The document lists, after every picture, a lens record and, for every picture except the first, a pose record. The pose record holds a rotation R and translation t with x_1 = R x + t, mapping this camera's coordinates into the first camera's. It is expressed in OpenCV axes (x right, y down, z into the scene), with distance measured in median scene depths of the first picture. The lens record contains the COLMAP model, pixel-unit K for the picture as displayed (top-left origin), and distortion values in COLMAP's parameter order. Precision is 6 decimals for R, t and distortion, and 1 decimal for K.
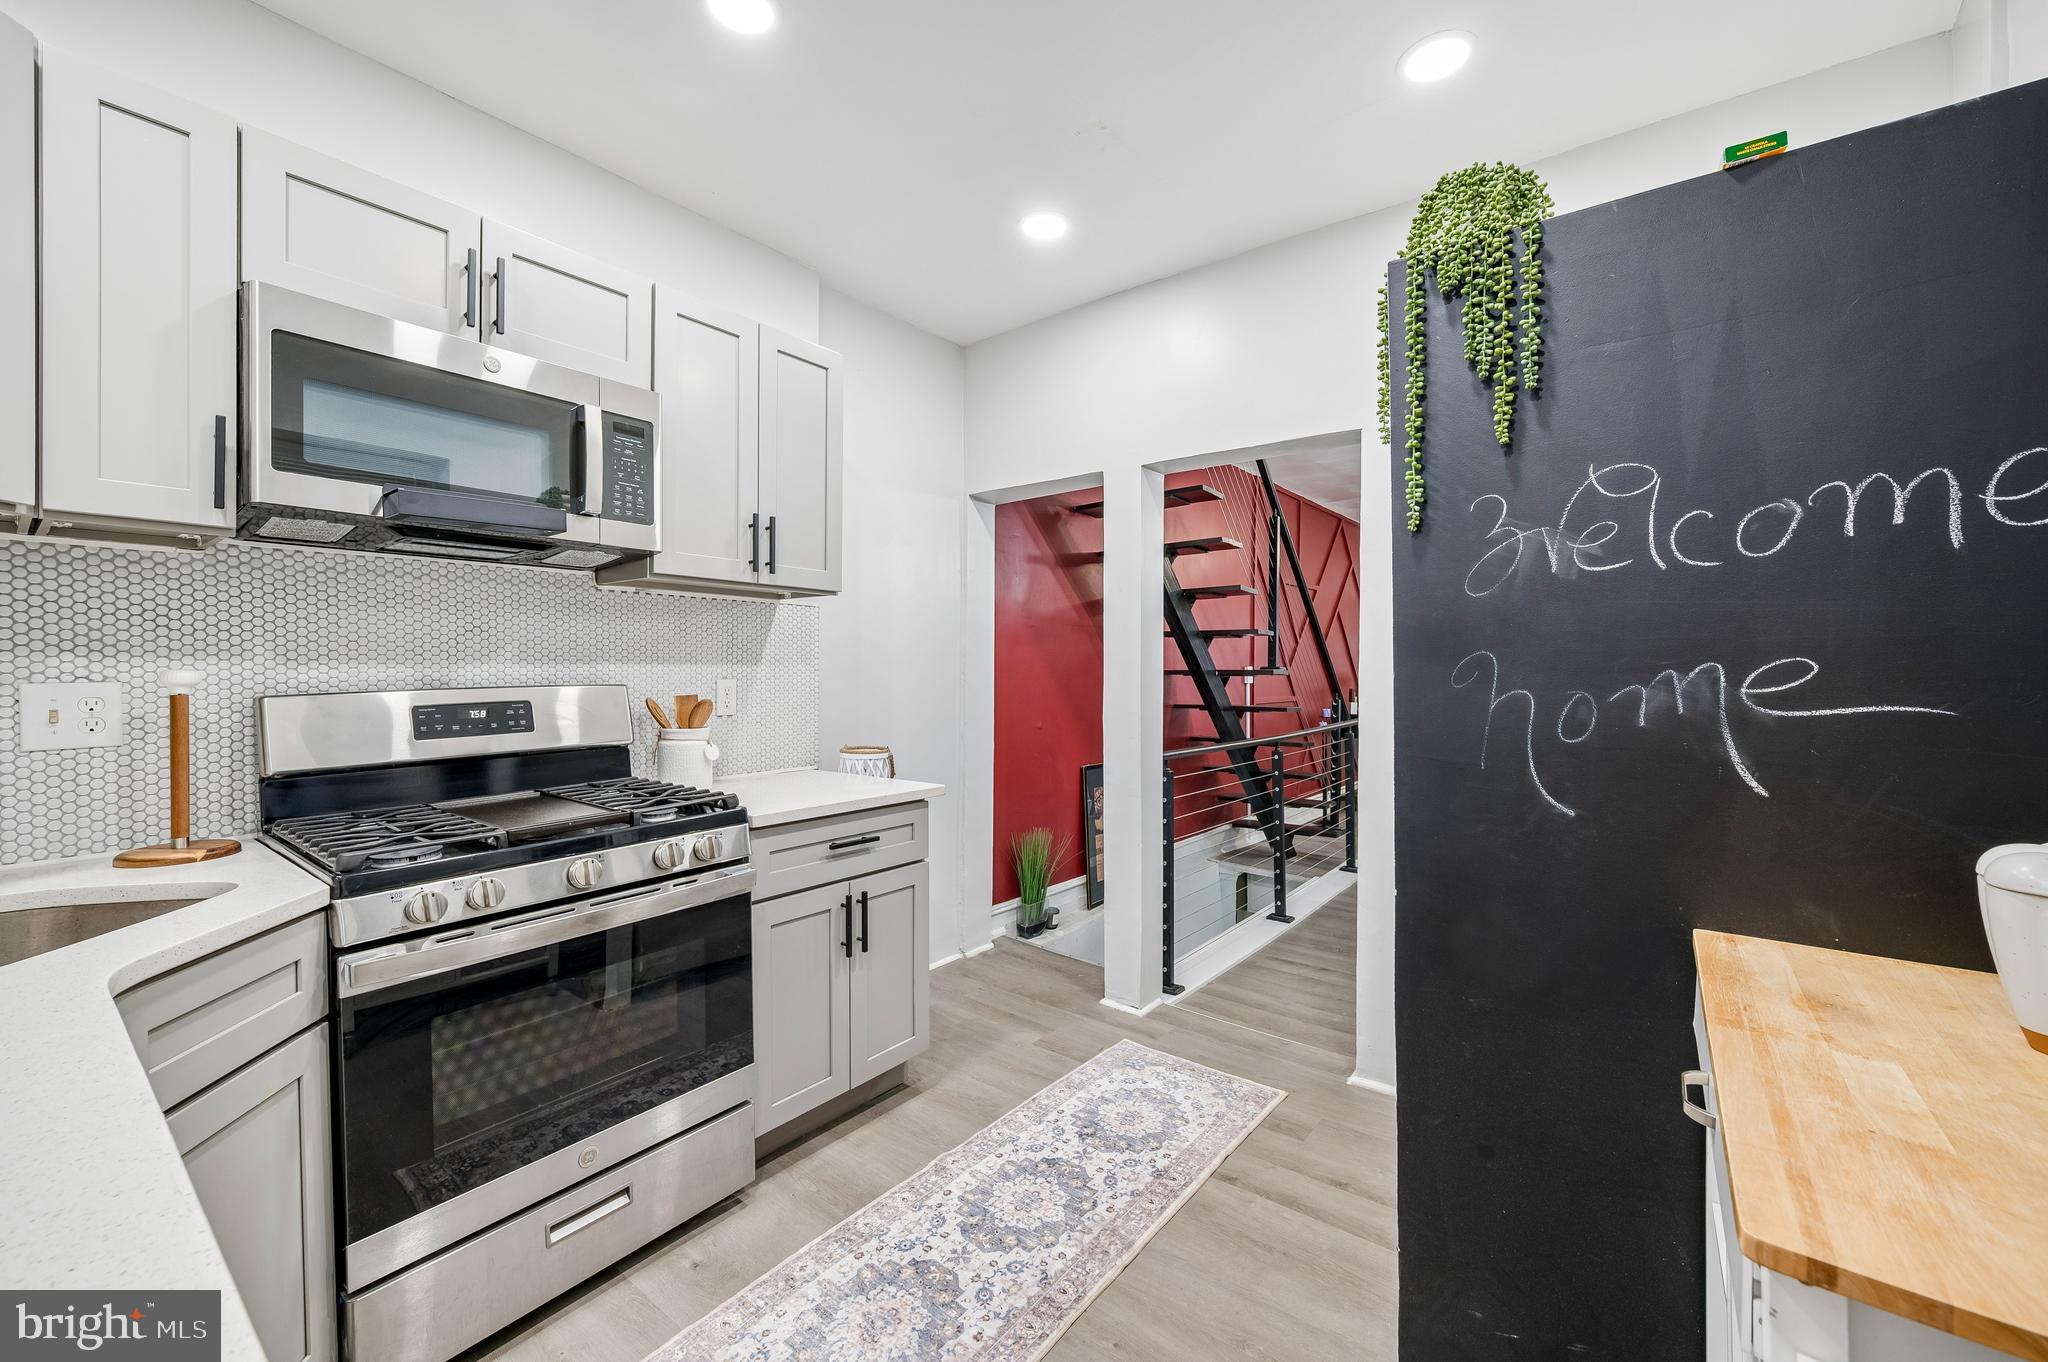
lens RADIAL K [[800.6, 0, 1029.5], [0, 800.6, 676.8], [0, 0, 1]] dist [-0.001392, -0.000128]
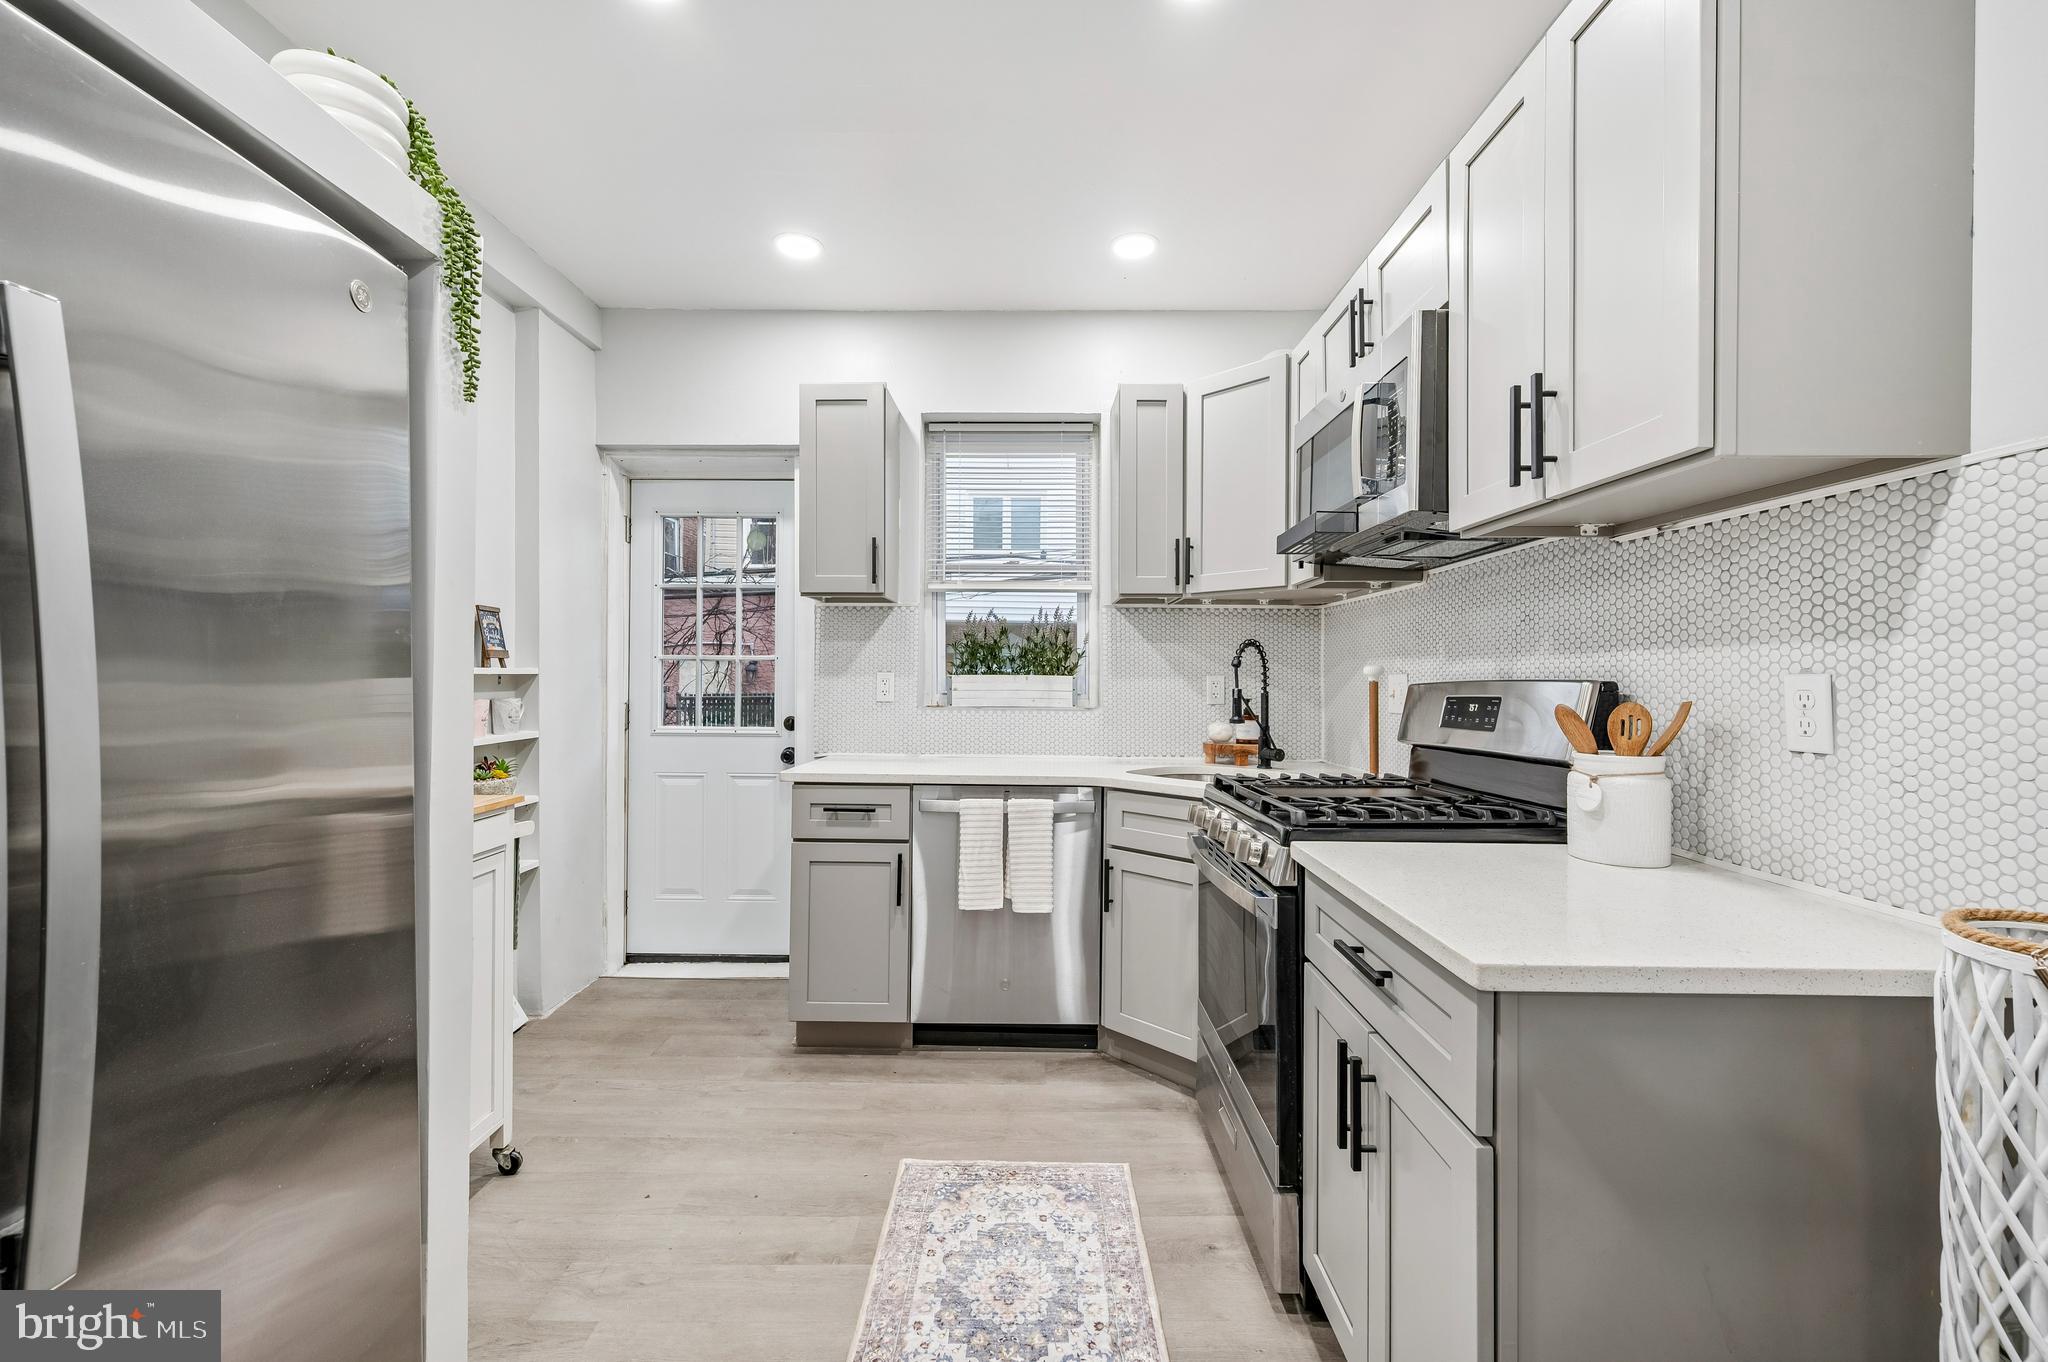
lens RADIAL K [[800.6, 0, 1029.5], [0, 800.6, 676.8], [0, 0, 1]] dist [-0.001392, -0.000128]
pose [[-0.788614, -0.000602, -0.614888, 0.328366], [-0.004606, 0.999977, 0.004928, 0.005888], [0.614871, 0.006719, -0.788599, 1.390755]]
